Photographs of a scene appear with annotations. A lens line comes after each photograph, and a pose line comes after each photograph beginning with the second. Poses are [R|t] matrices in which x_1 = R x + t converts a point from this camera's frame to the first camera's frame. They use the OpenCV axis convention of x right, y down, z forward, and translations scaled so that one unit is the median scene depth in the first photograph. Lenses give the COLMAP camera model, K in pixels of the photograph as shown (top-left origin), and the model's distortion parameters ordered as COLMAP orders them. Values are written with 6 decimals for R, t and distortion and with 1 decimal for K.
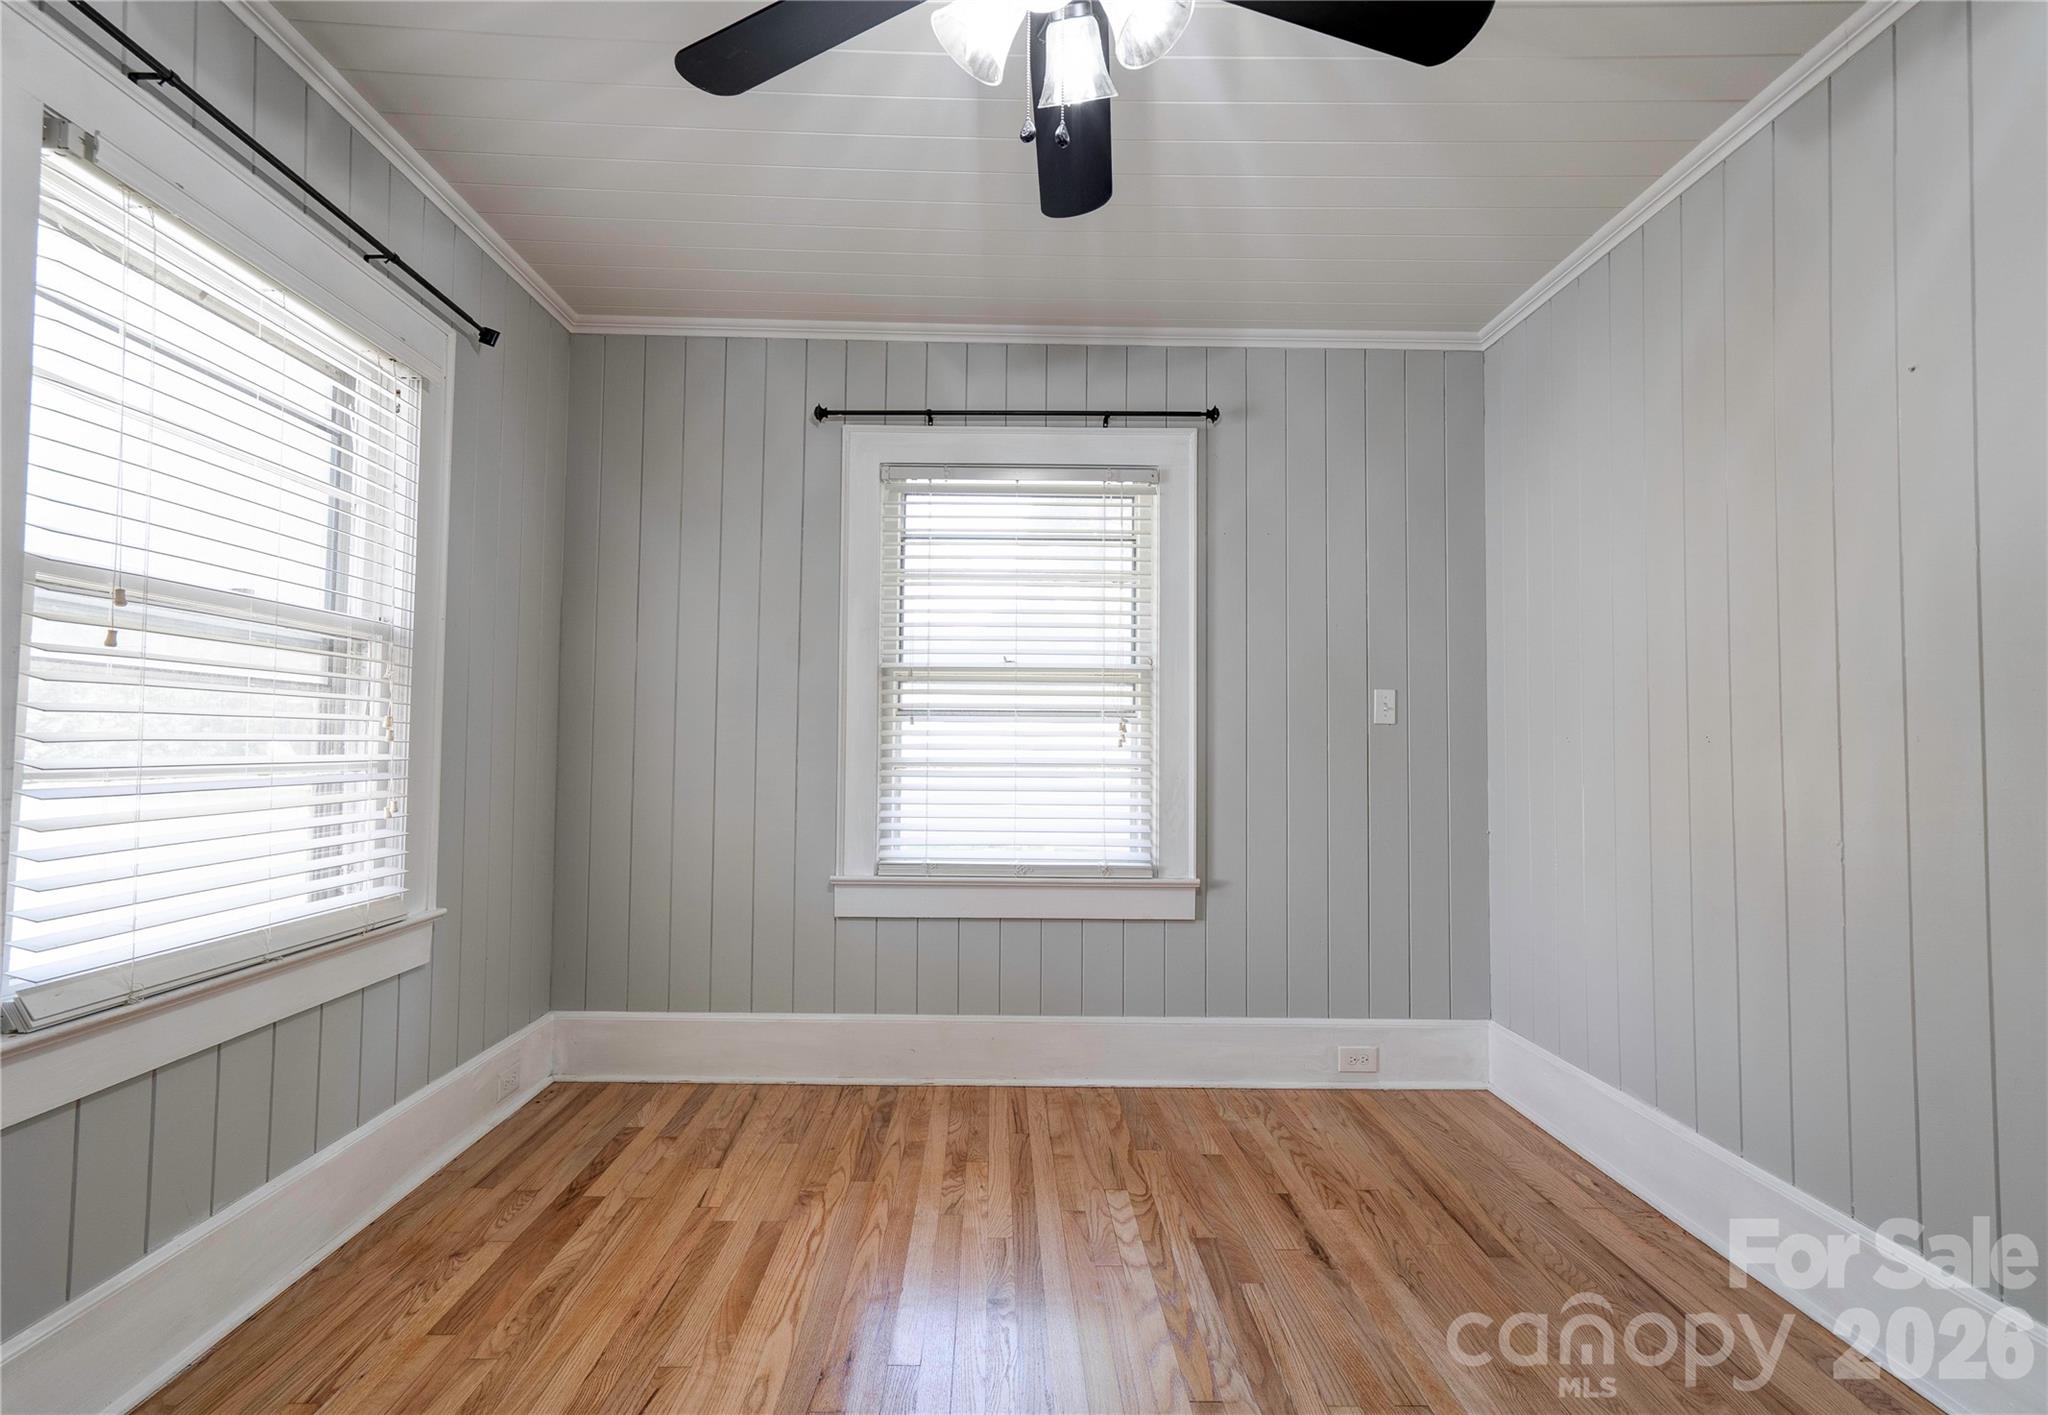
lens RADIAL K [[972.3, 0, 1016.6], [0, 972.3, 703.5], [0, 0, 1]] dist [-0.017920, 0.018862]
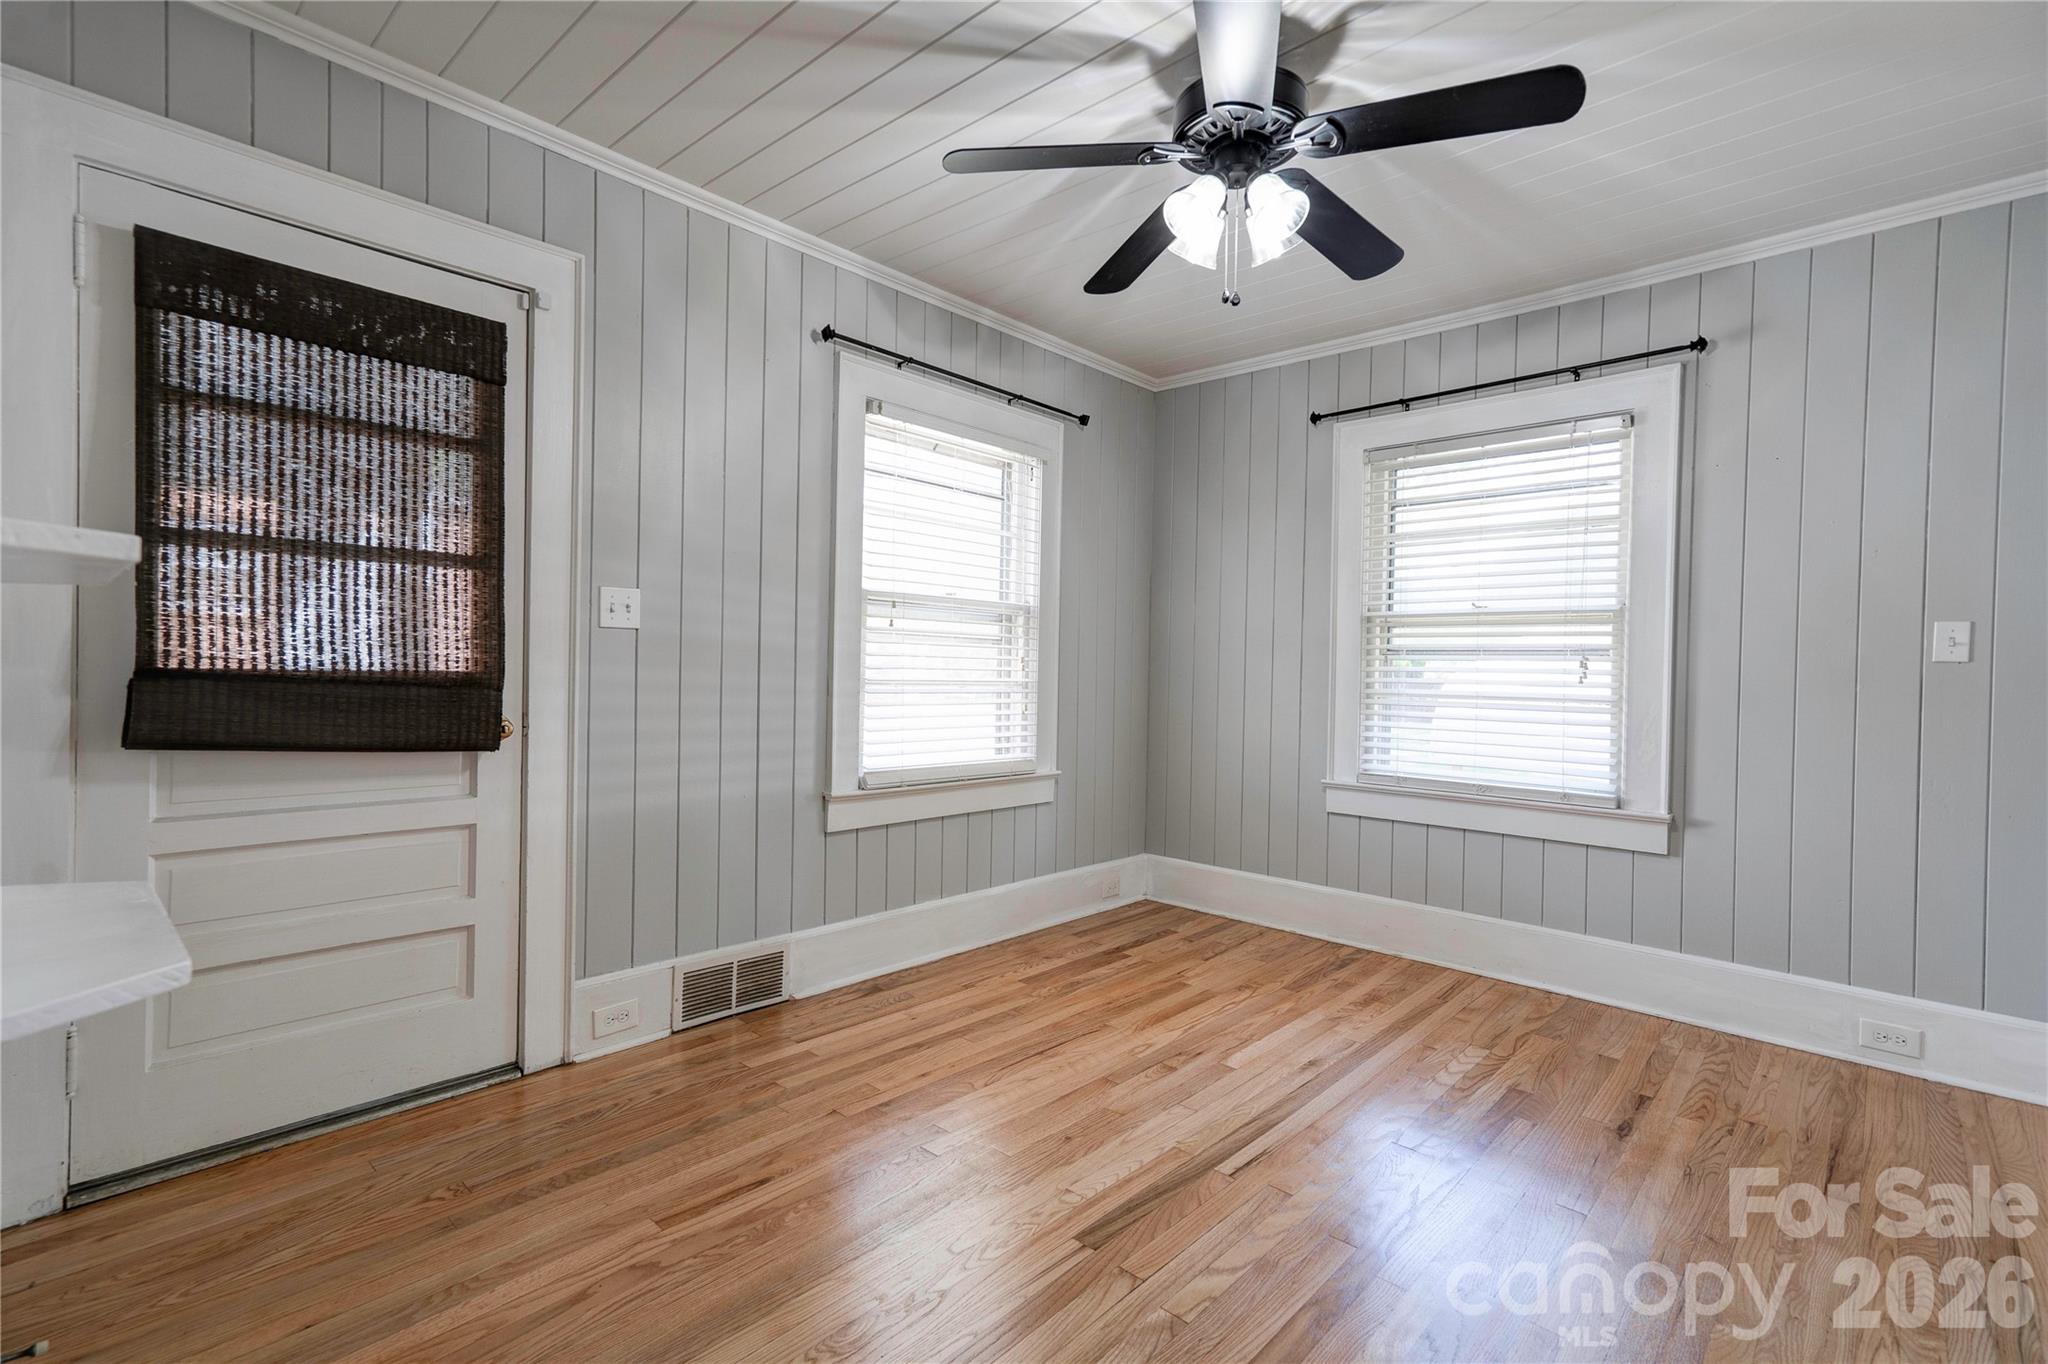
lens RADIAL K [[952.4, 0, 1010.8], [0, 952.4, 684.4], [0, 0, 1]] dist [0.003098, 0.000818]
pose [[0.713783, 0.016960, -0.700161, 0.408666], [0.013479, 0.999189, 0.037944, -0.002498], [0.700237, -0.036521, 0.712976, -0.193547]]
